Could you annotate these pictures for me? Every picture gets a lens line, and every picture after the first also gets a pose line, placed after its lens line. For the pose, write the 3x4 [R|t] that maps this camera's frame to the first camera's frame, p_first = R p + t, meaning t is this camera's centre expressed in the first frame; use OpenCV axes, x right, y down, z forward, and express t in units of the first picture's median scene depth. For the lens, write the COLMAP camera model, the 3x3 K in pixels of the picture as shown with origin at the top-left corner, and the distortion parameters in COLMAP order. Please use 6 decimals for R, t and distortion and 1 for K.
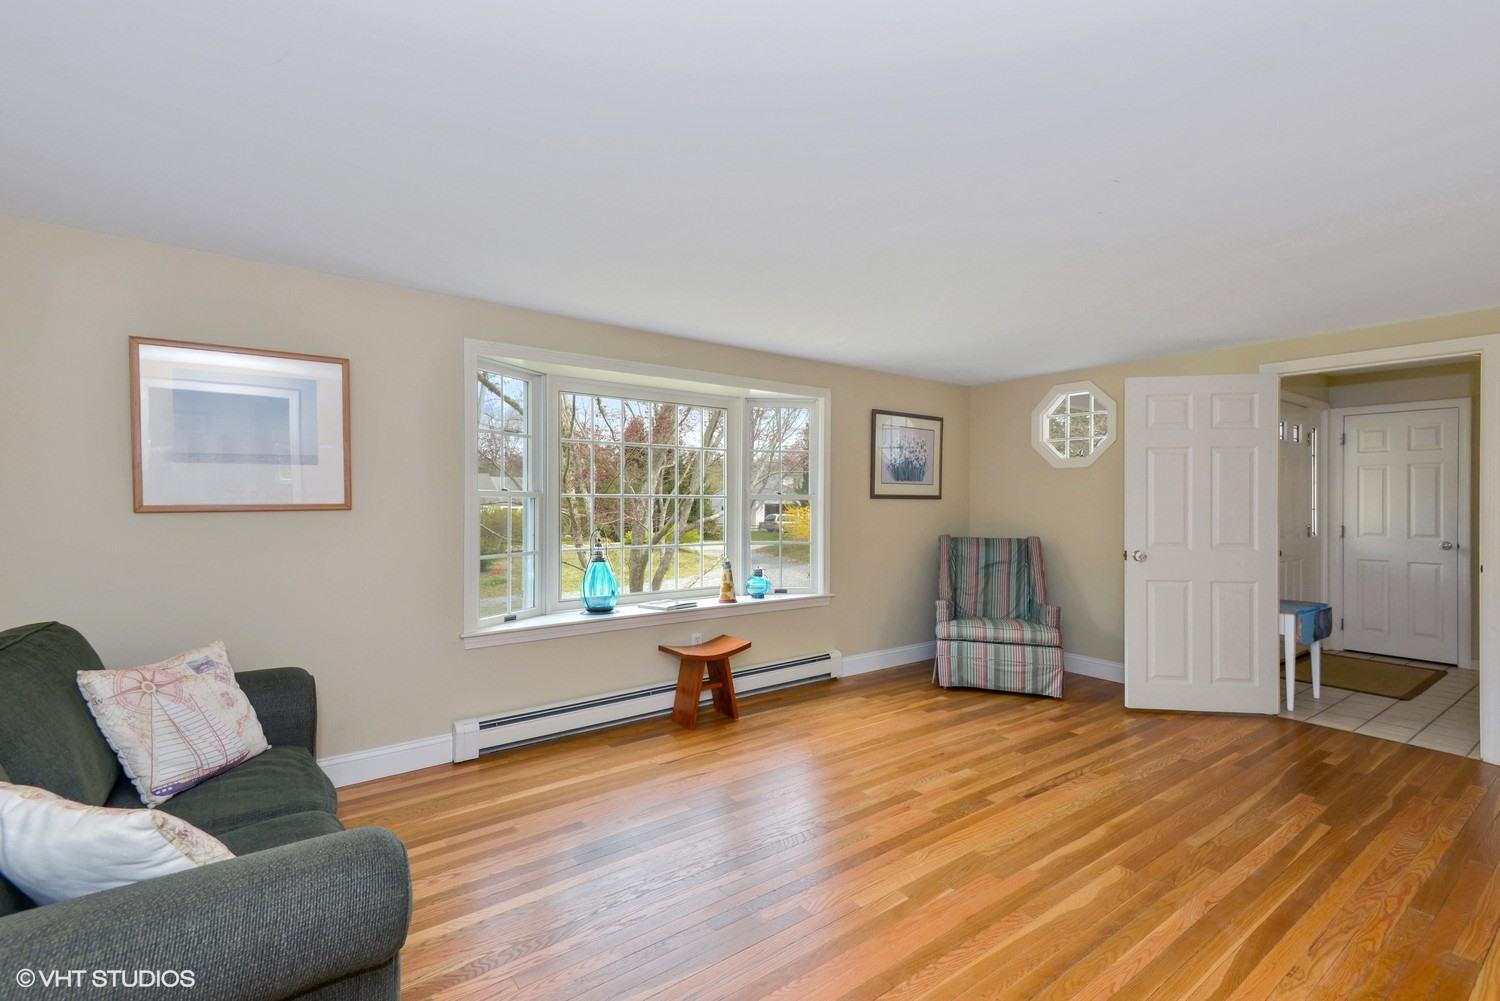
lens RADIAL K [[686.0, 0, 751.8], [0, 686.0, 503.4], [0, 0, 1]] dist [0.009131, -0.002402]
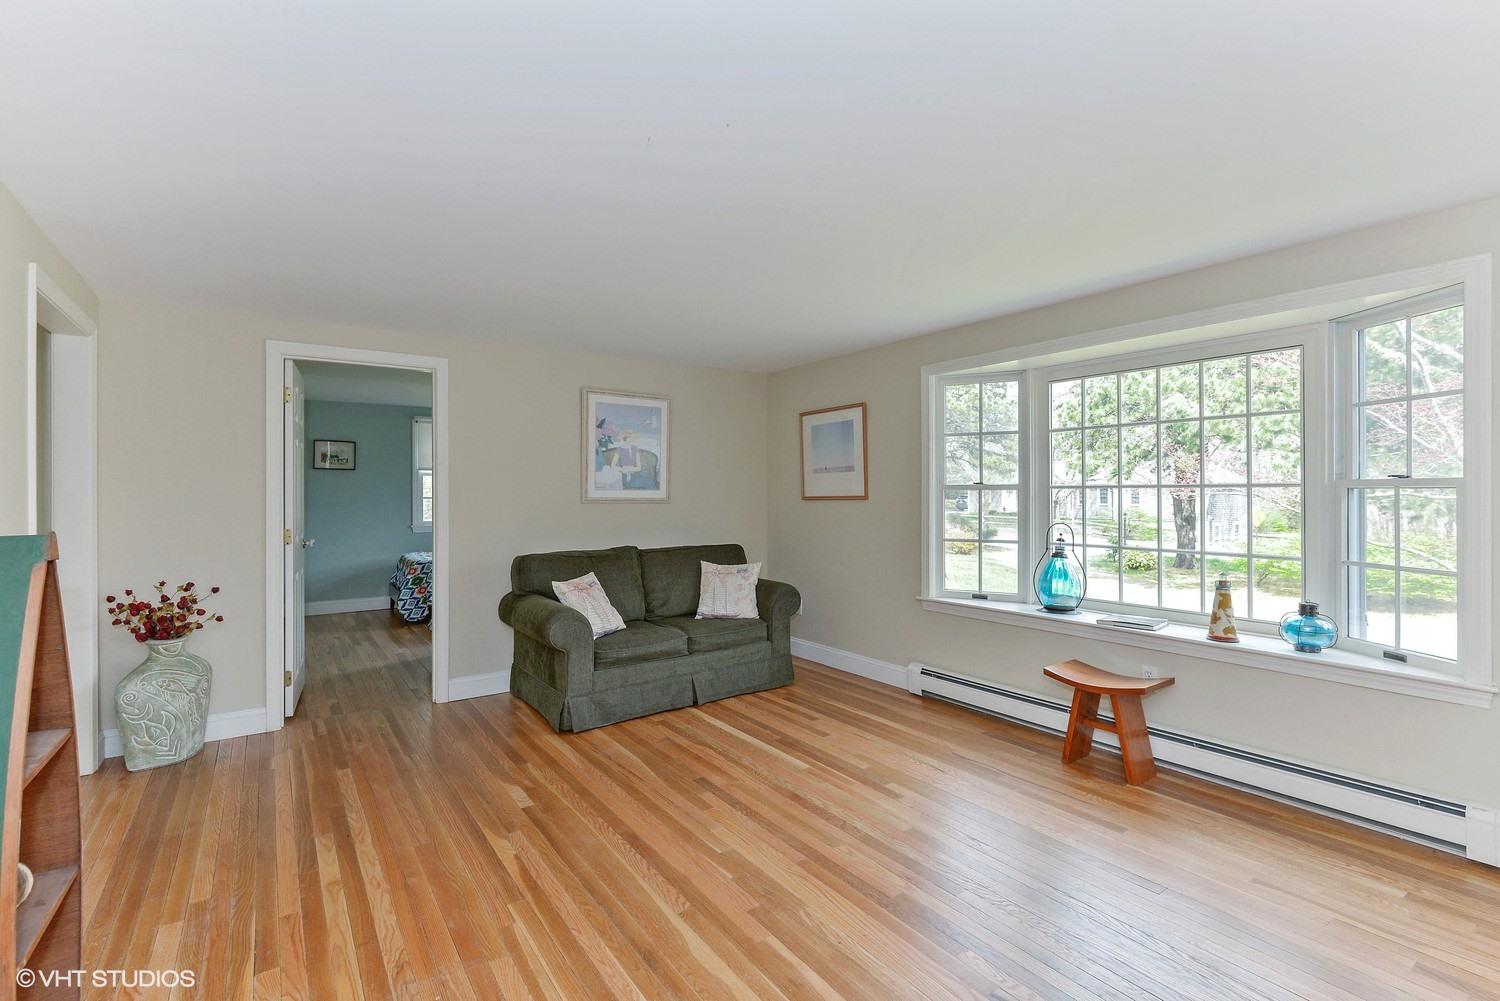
lens RADIAL K [[686.0, 0, 741.9], [0, 686.0, 499.3], [0, 0, 1]] dist [0.009131, -0.002402]
pose [[-0.048508, 0.002730, -0.998819, 0.876028], [-0.004850, 0.999984, 0.002968, 0.005011], [0.998811, 0.004988, -0.048494, 0.723513]]
